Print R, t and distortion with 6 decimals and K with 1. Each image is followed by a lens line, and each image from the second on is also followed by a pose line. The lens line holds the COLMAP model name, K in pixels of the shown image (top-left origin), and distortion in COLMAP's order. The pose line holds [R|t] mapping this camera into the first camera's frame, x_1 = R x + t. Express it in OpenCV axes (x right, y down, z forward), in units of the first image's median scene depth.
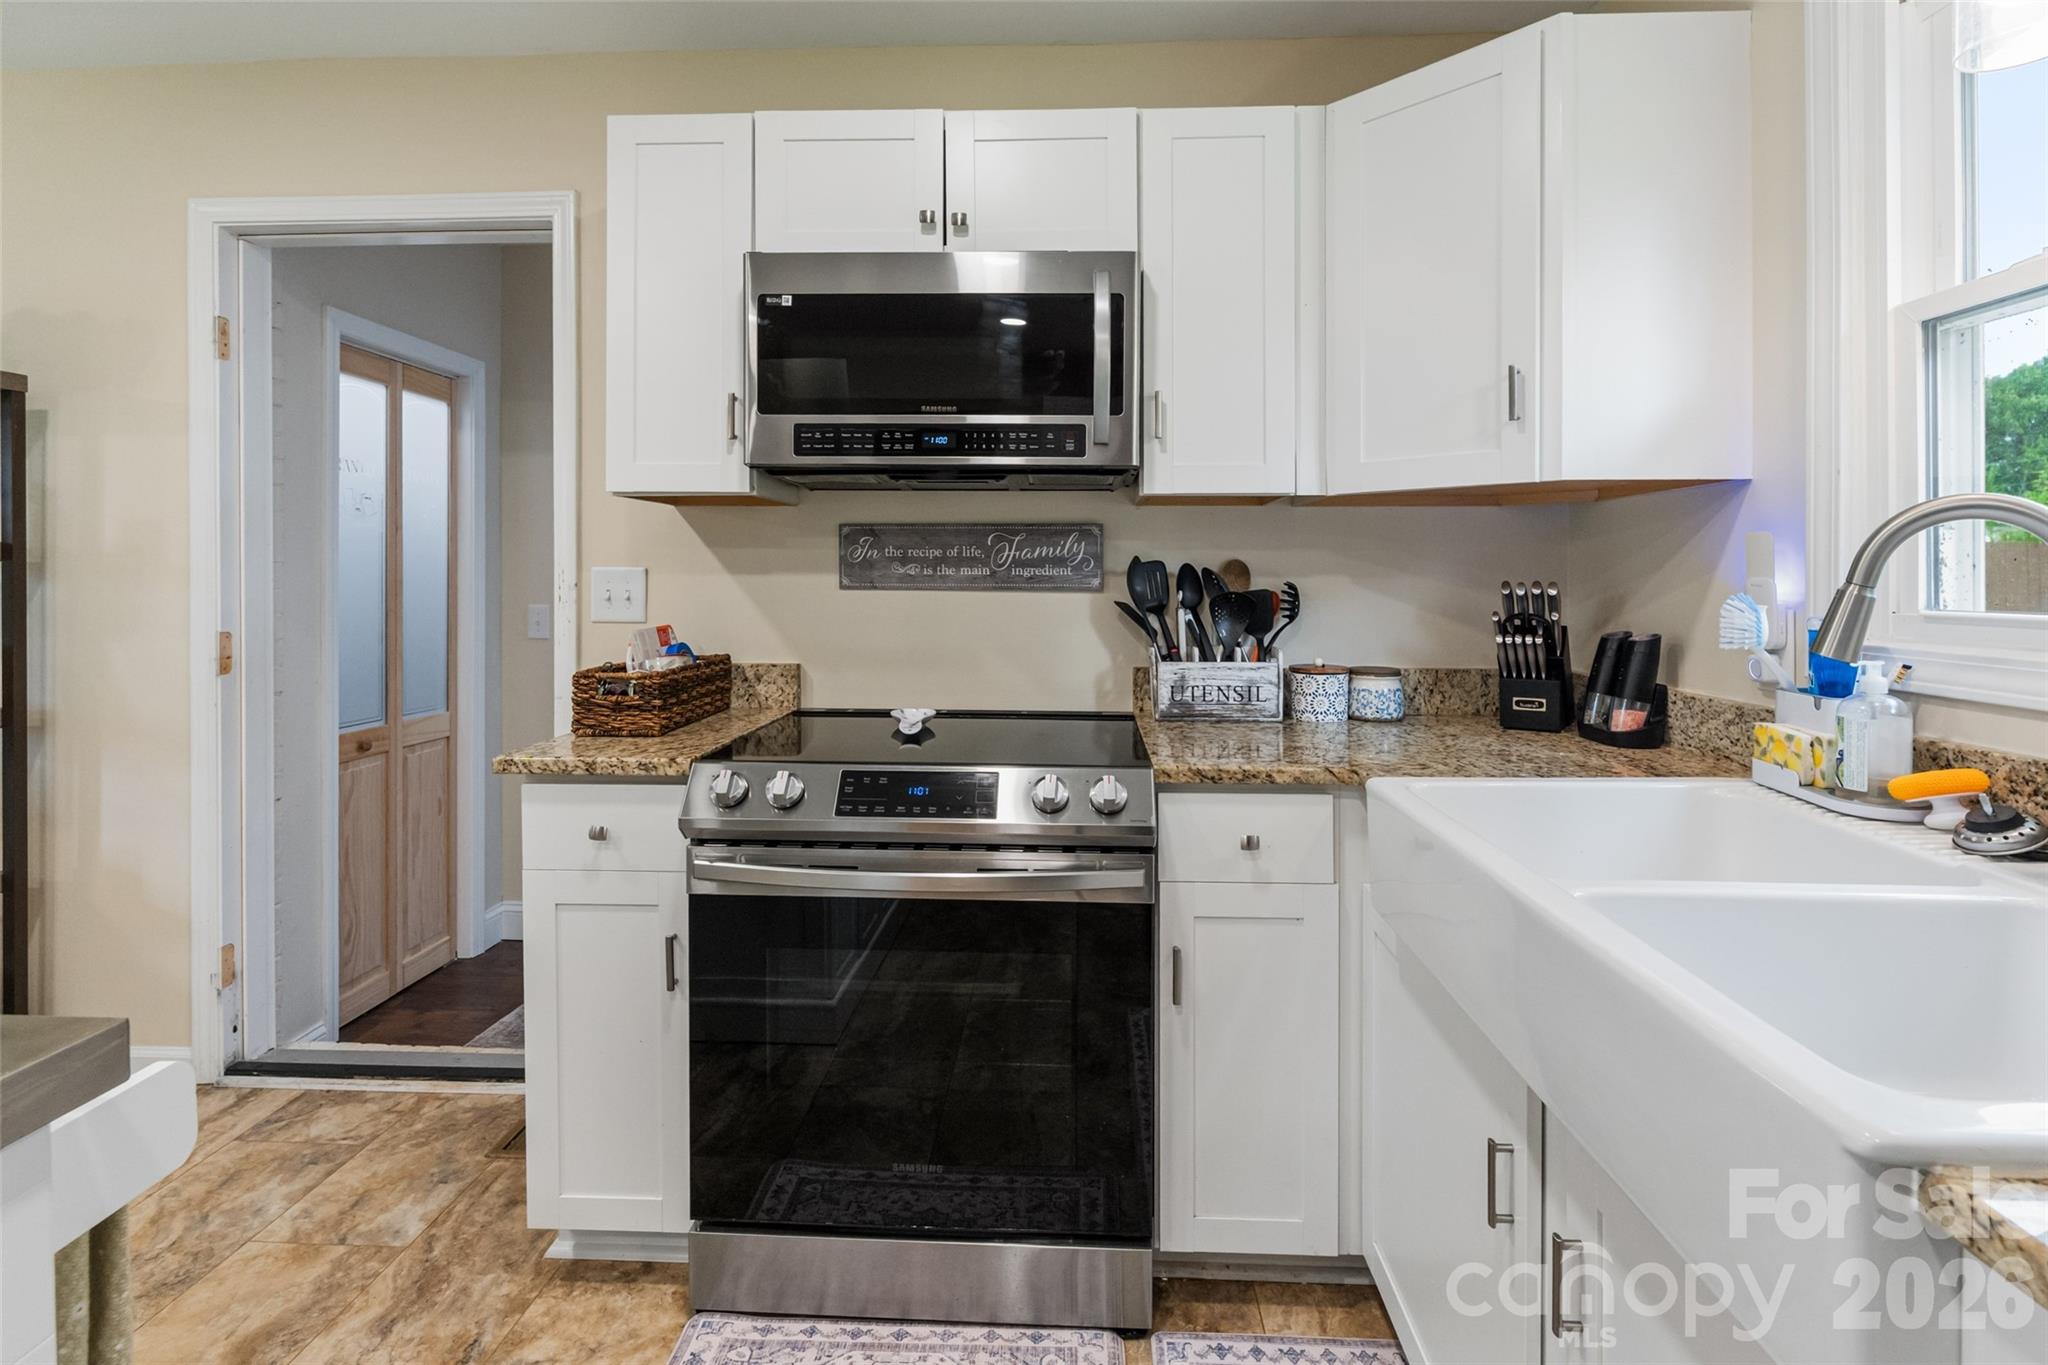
lens RADIAL K [[985.6, 0, 1017.8], [0, 985.6, 577.7], [0, 0, 1]] dist [-0.006175, -0.000265]
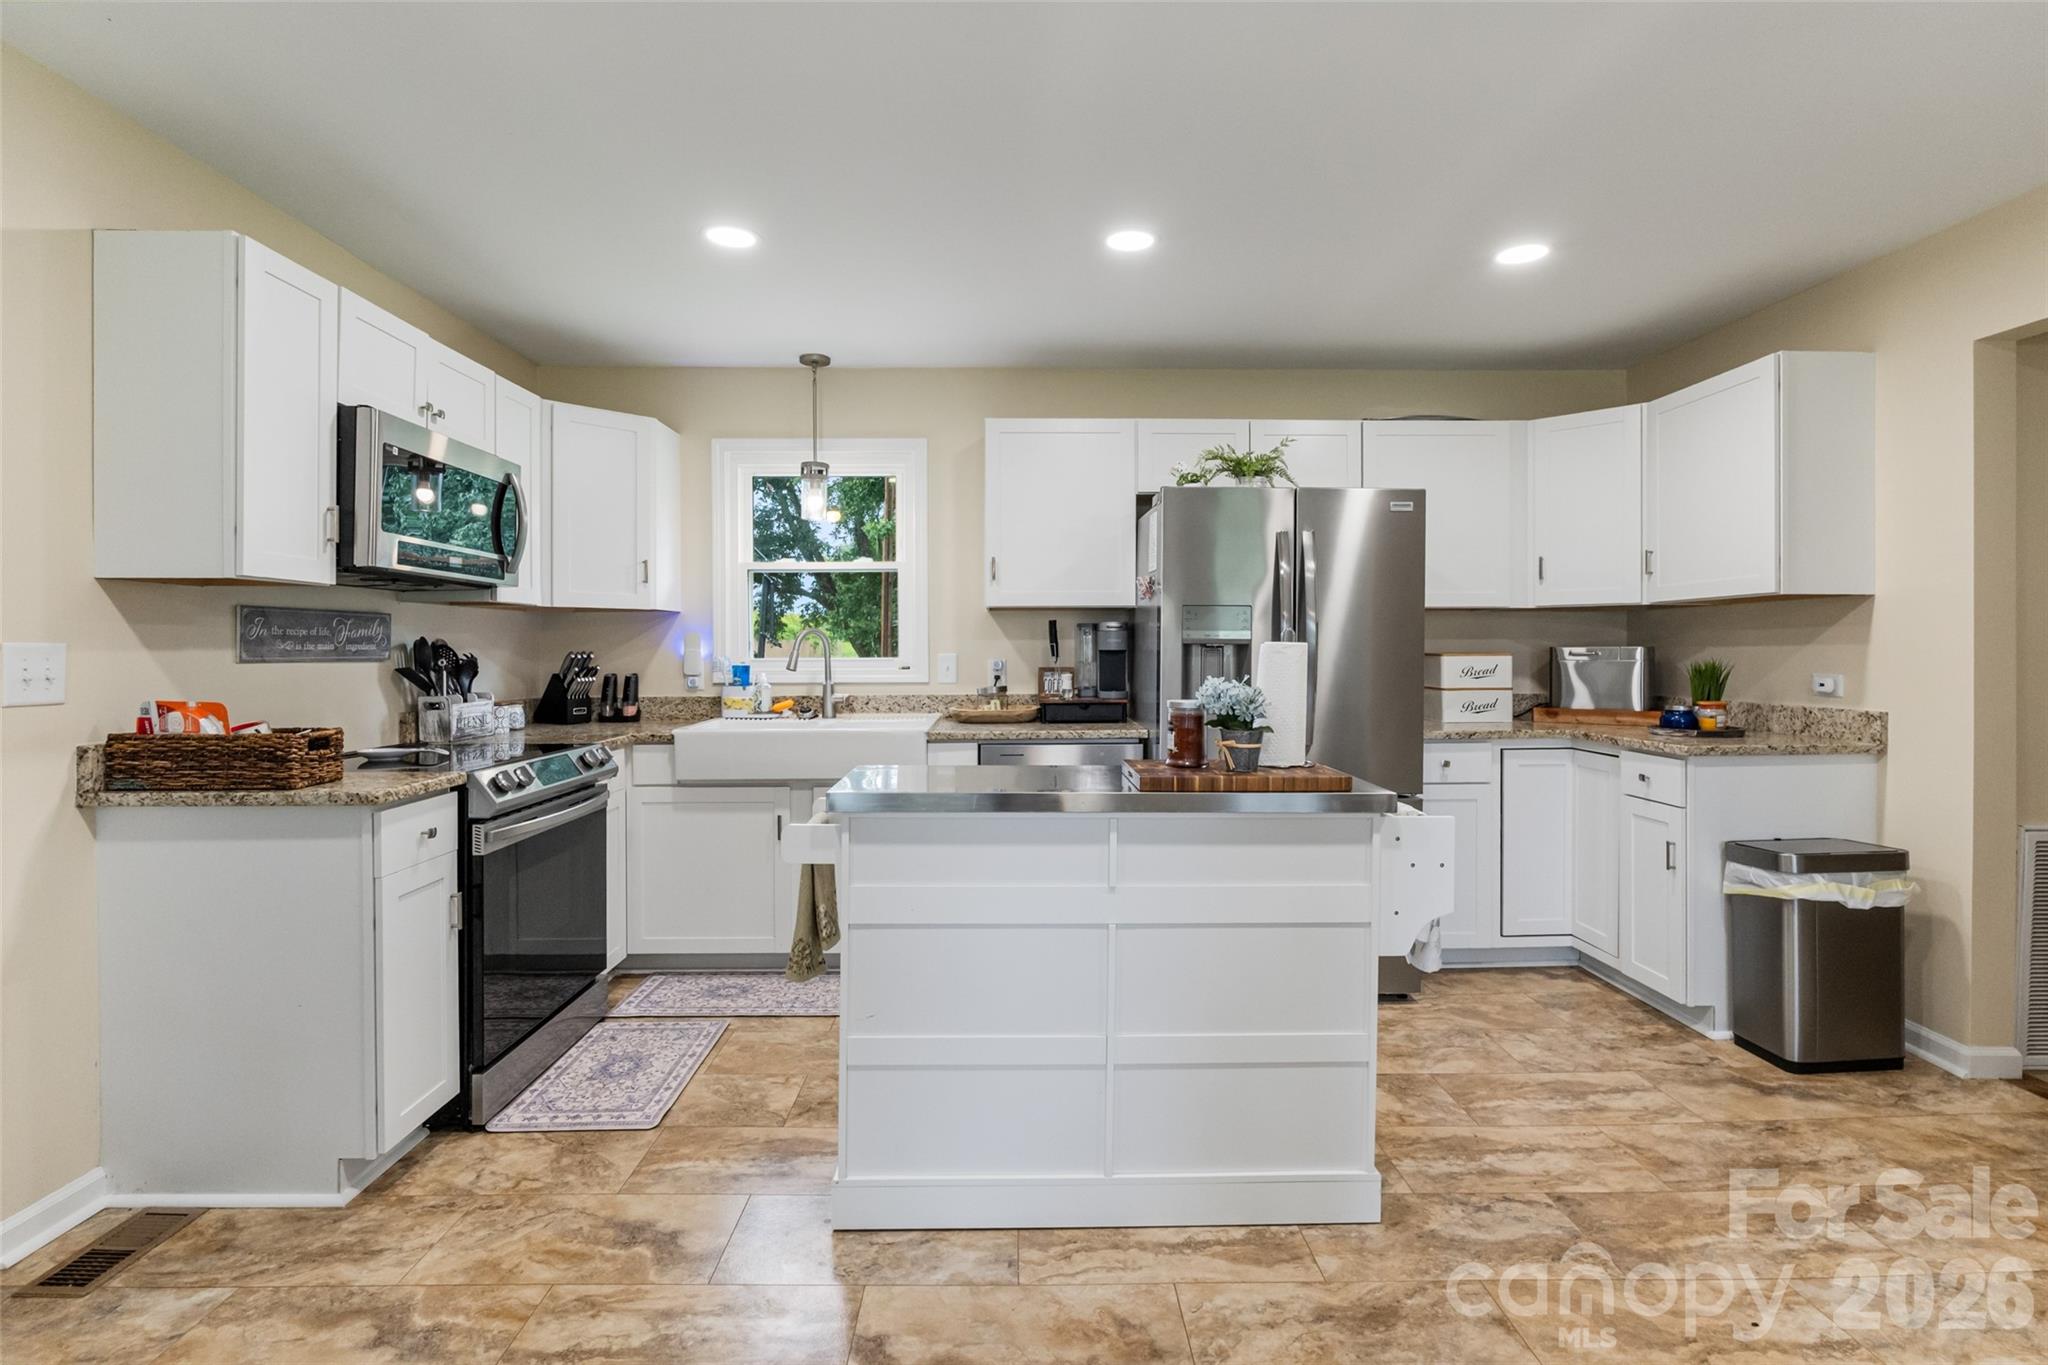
lens RADIAL K [[965.0, 0, 1029.3], [0, 965.0, 659.5], [0, 0, 1]] dist [-0.006855, -0.000023]
pose [[-0.070515, -0.014459, 0.997406, -1.572165], [0.004871, 0.999878, 0.014839, -0.005010], [-0.997499, 0.005904, -0.070436, 0.203014]]
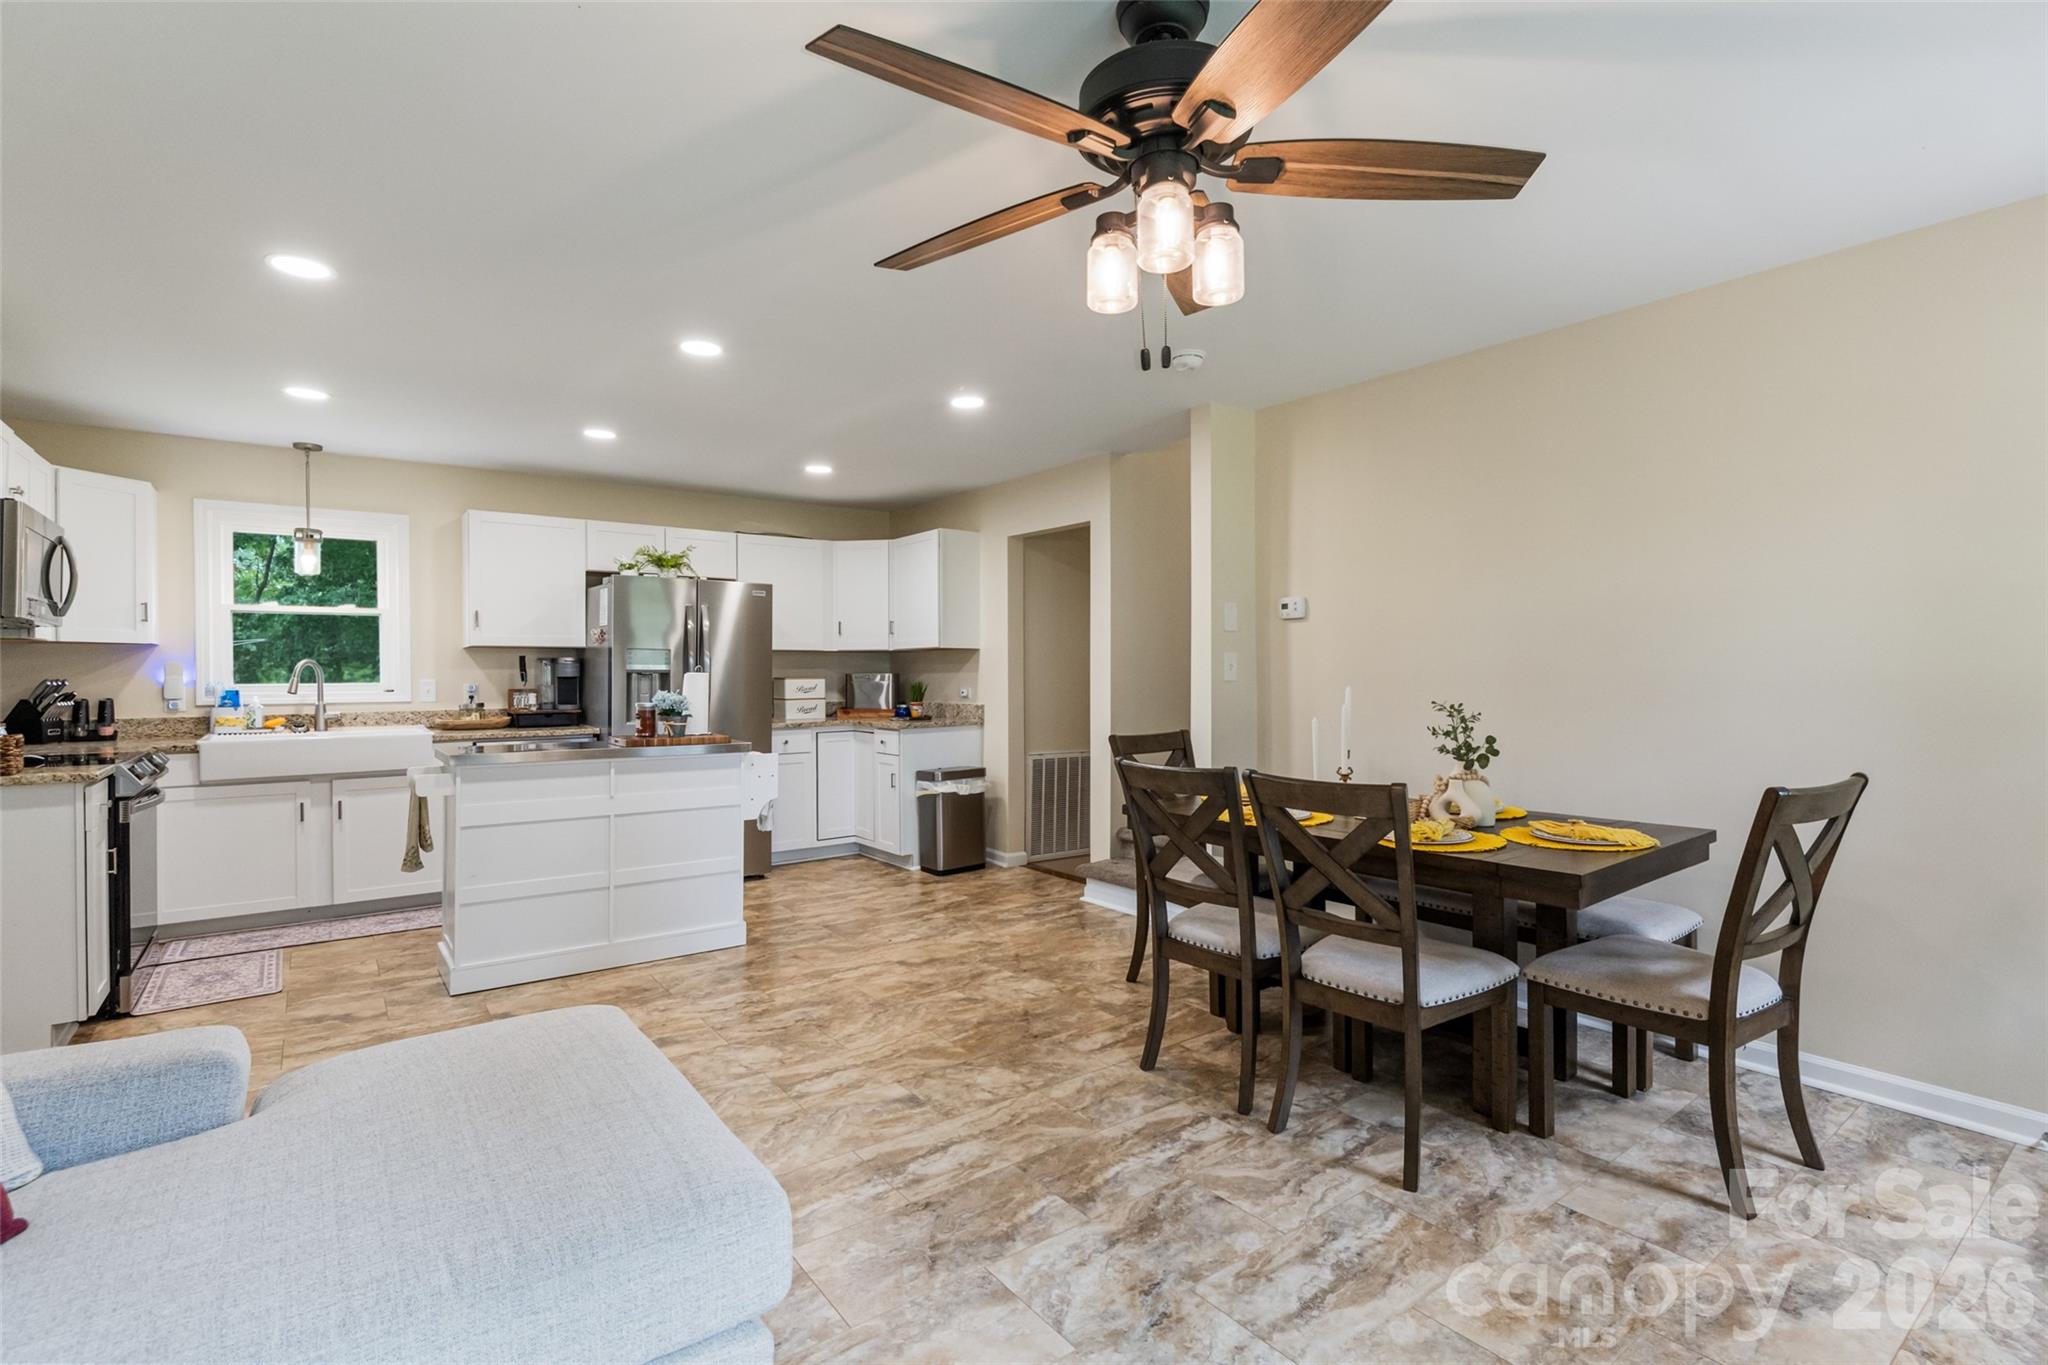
lens RADIAL K [[966.6, 0, 1026.2], [0, 966.6, 672.5], [0, 0, 1]] dist [-0.007146, 0.000069]
pose [[-0.635628, -0.002008, 0.771993, -2.711552], [0.003724, 0.999977, 0.005667, -0.017311], [-0.771986, 0.006476, -0.635606, 0.671814]]
